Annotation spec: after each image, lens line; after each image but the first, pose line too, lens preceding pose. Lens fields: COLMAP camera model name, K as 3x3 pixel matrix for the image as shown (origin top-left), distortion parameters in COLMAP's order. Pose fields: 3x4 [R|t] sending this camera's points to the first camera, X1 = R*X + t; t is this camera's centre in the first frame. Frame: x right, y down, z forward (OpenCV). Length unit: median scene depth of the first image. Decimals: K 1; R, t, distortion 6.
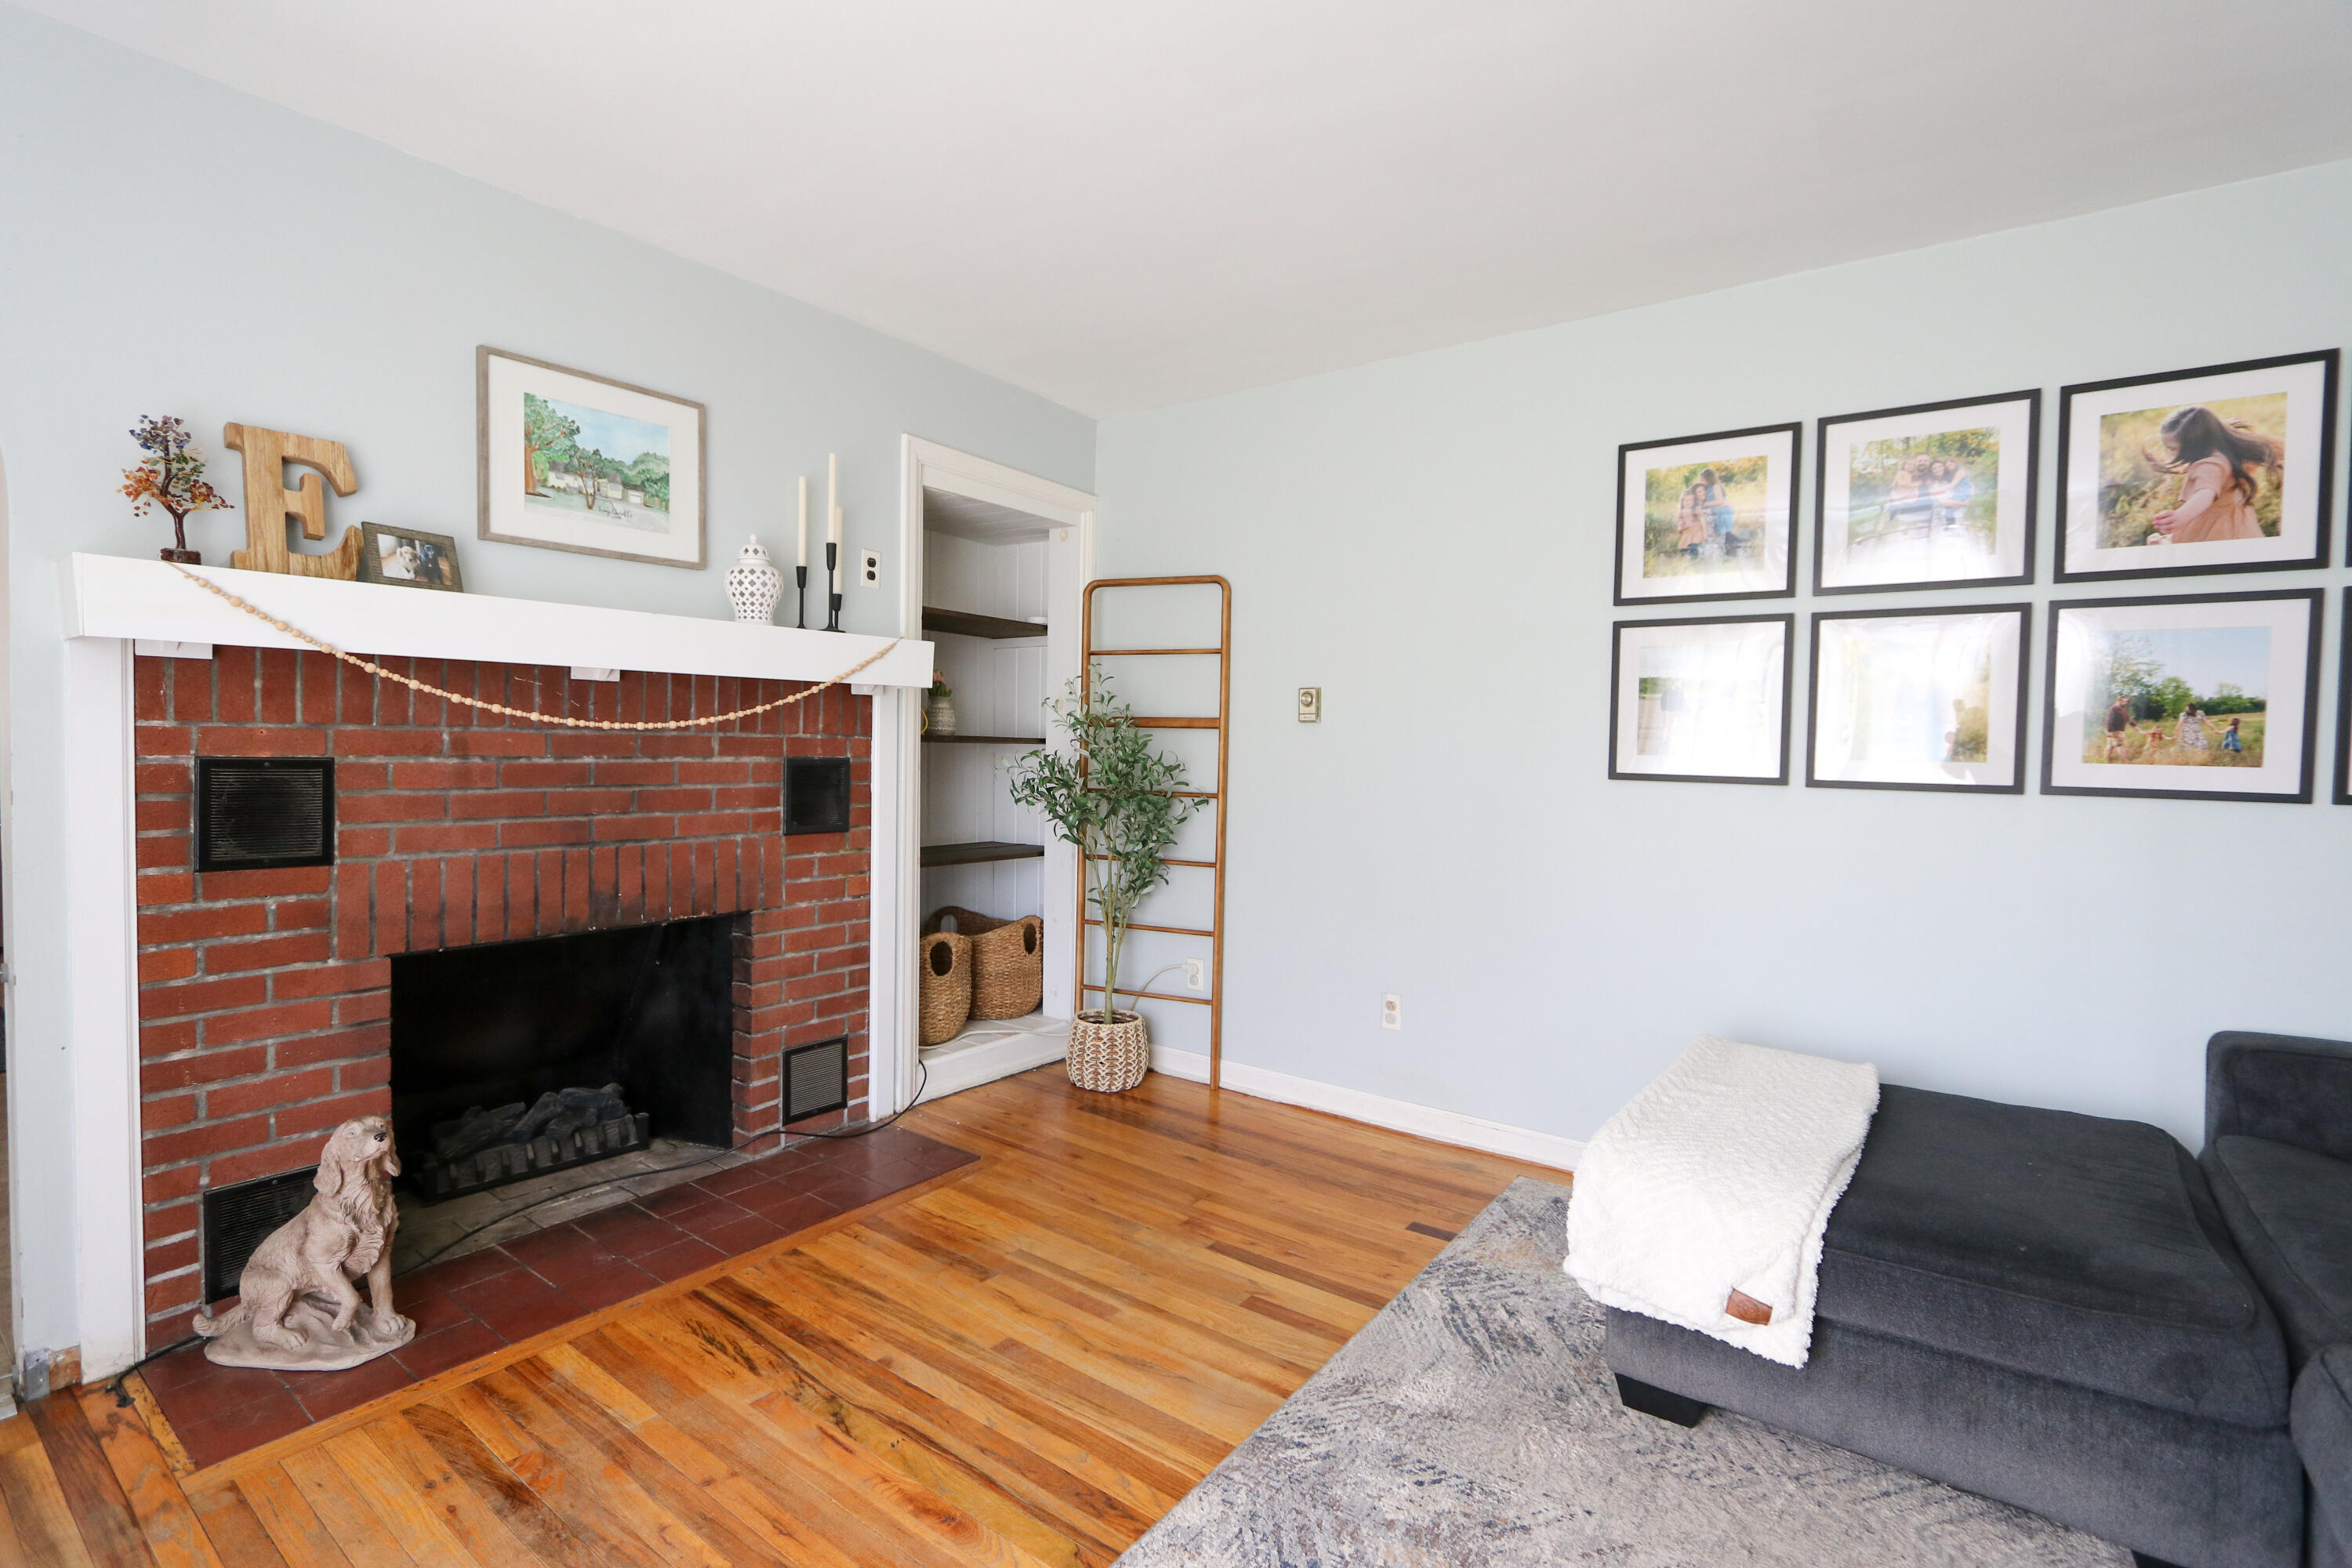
lens RADIAL K [[1094.9, 0, 1179.8], [0, 1094.9, 774.5], [0, 0, 1]] dist [-0.024891, 0.007116]
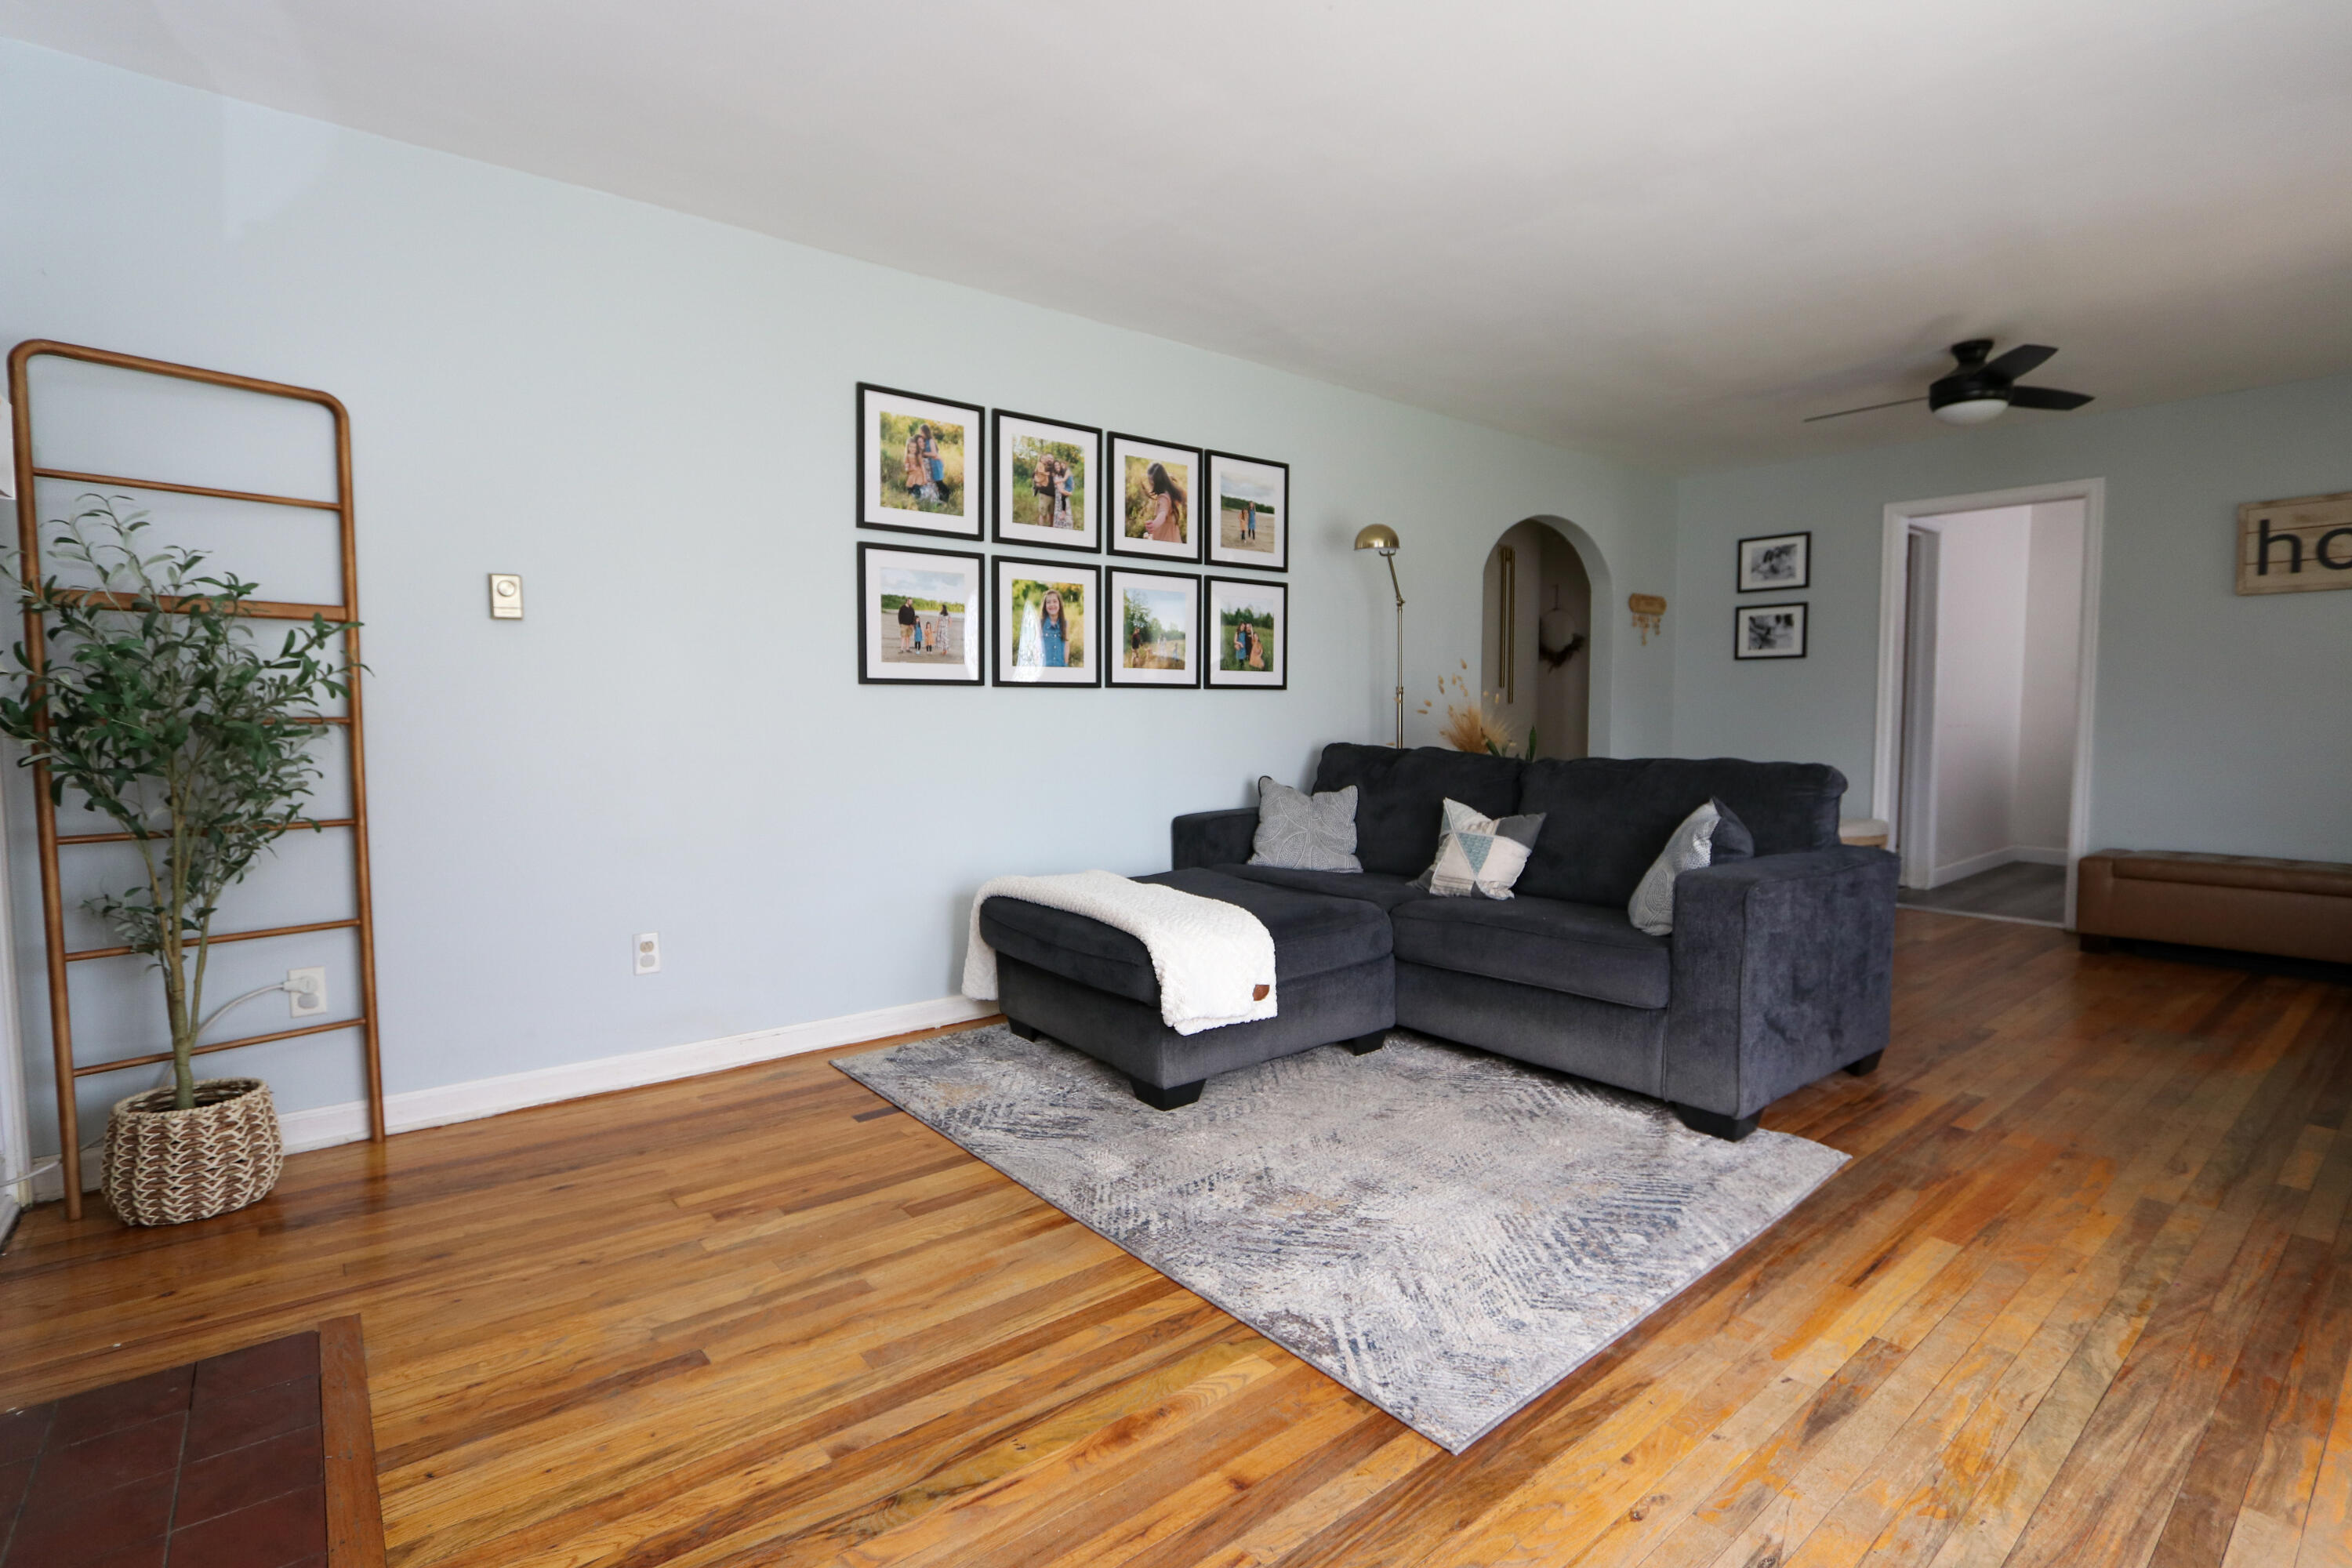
lens RADIAL K [[1094.9, 0, 1179.8], [0, 1094.9, 774.5], [0, 0, 1]] dist [-0.024891, 0.007116]
pose [[0.248571, -0.077385, 0.965518, -0.690941], [0.035872, 0.996855, 0.070661, 0.033056], [-0.967949, 0.017070, 0.250565, 0.459341]]
